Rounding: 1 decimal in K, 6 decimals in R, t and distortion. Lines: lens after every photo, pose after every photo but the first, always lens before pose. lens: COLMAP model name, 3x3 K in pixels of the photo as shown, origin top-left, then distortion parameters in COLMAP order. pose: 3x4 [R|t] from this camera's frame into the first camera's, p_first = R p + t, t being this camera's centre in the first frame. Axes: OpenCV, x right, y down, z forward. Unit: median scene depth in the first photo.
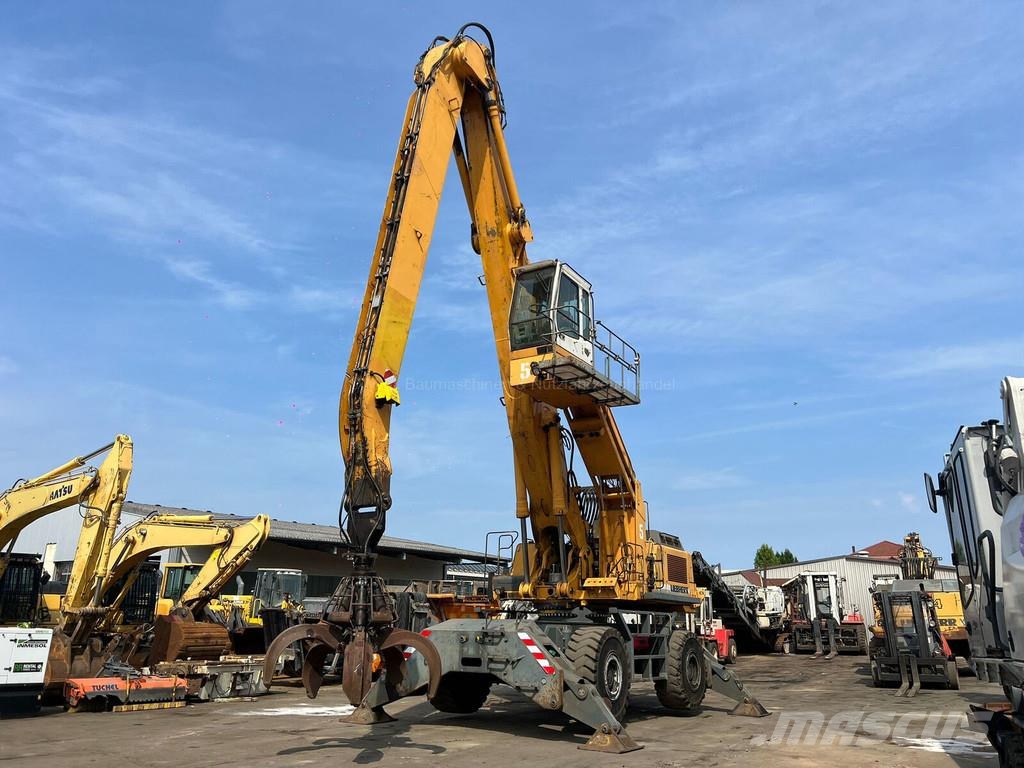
lens RADIAL K [[767.2, 0, 527.8], [0, 767.2, 381.9], [0, 0, 1]] dist [0.056991, -0.060971]
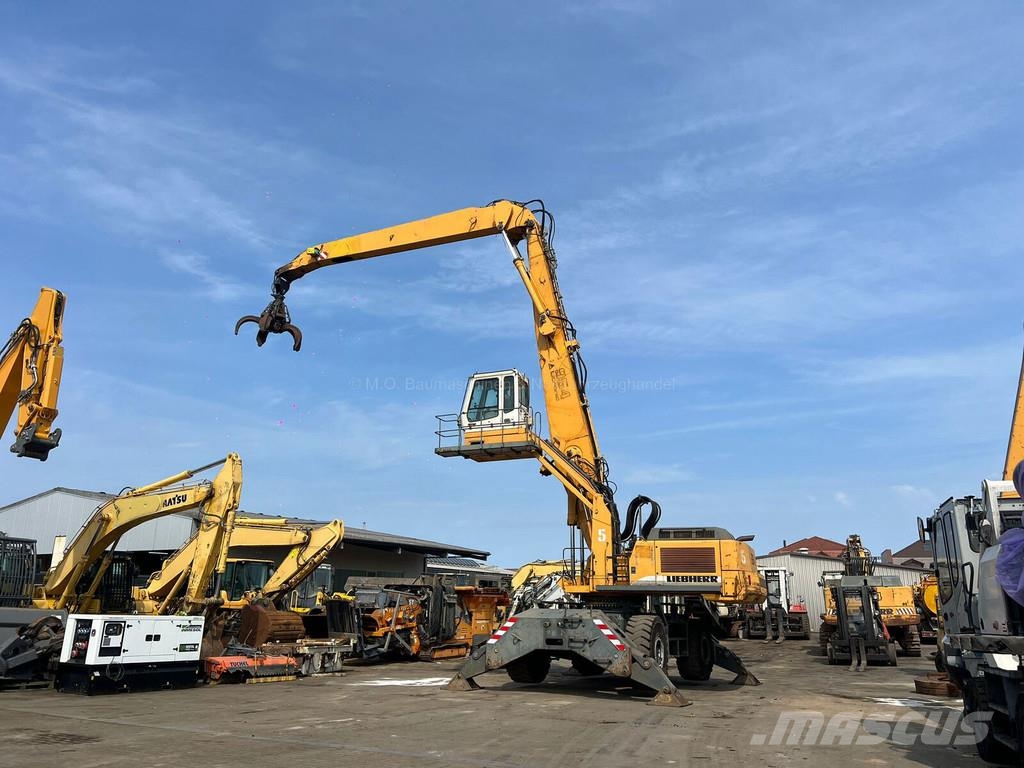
lens RADIAL K [[767.4, 0, 528.6], [0, 767.4, 389.6], [0, 0, 1]] dist [0.054076, -0.055516]
pose [[0.996279, 0.024613, 0.082600, -0.170942], [-0.026455, 0.999423, 0.021282, -0.064526], [-0.082029, -0.023388, 0.996355, -0.204736]]
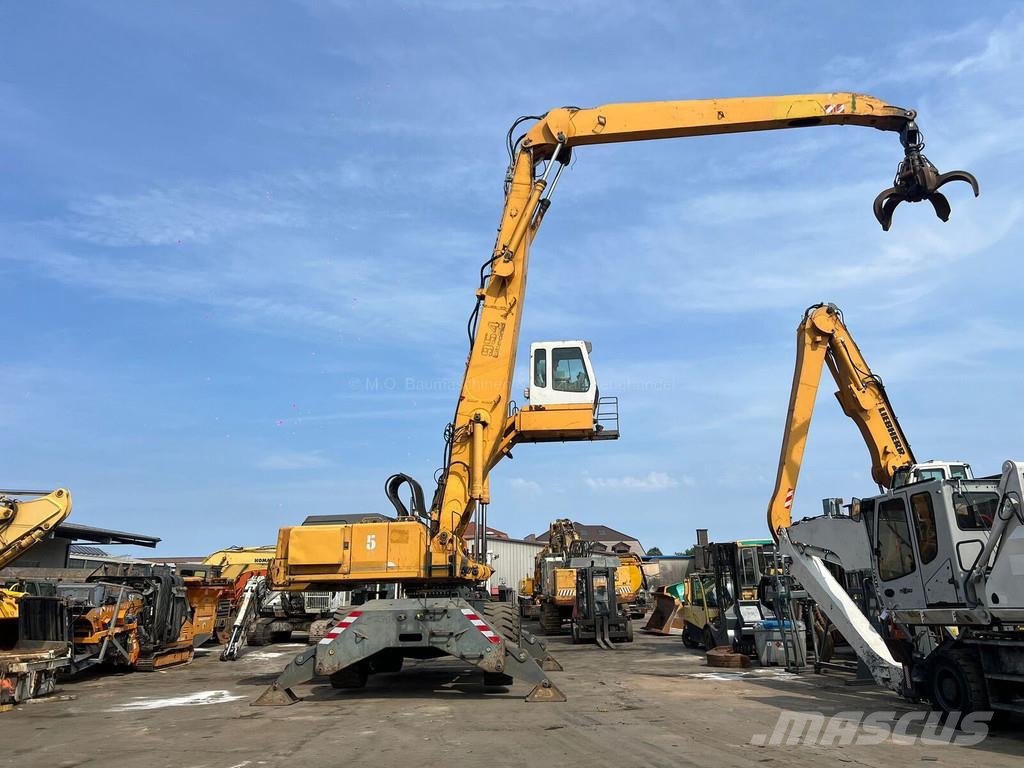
lens RADIAL K [[749.1, 0, 512.0], [0, 749.1, 384.0], [0, 0, 1]] dist [0.056809, -0.065241]
pose [[0.856166, 0.113961, 0.503976, -0.388581], [-0.125911, 0.991987, -0.010411, -0.001492], [-0.501124, -0.054542, 0.863655, 0.015674]]
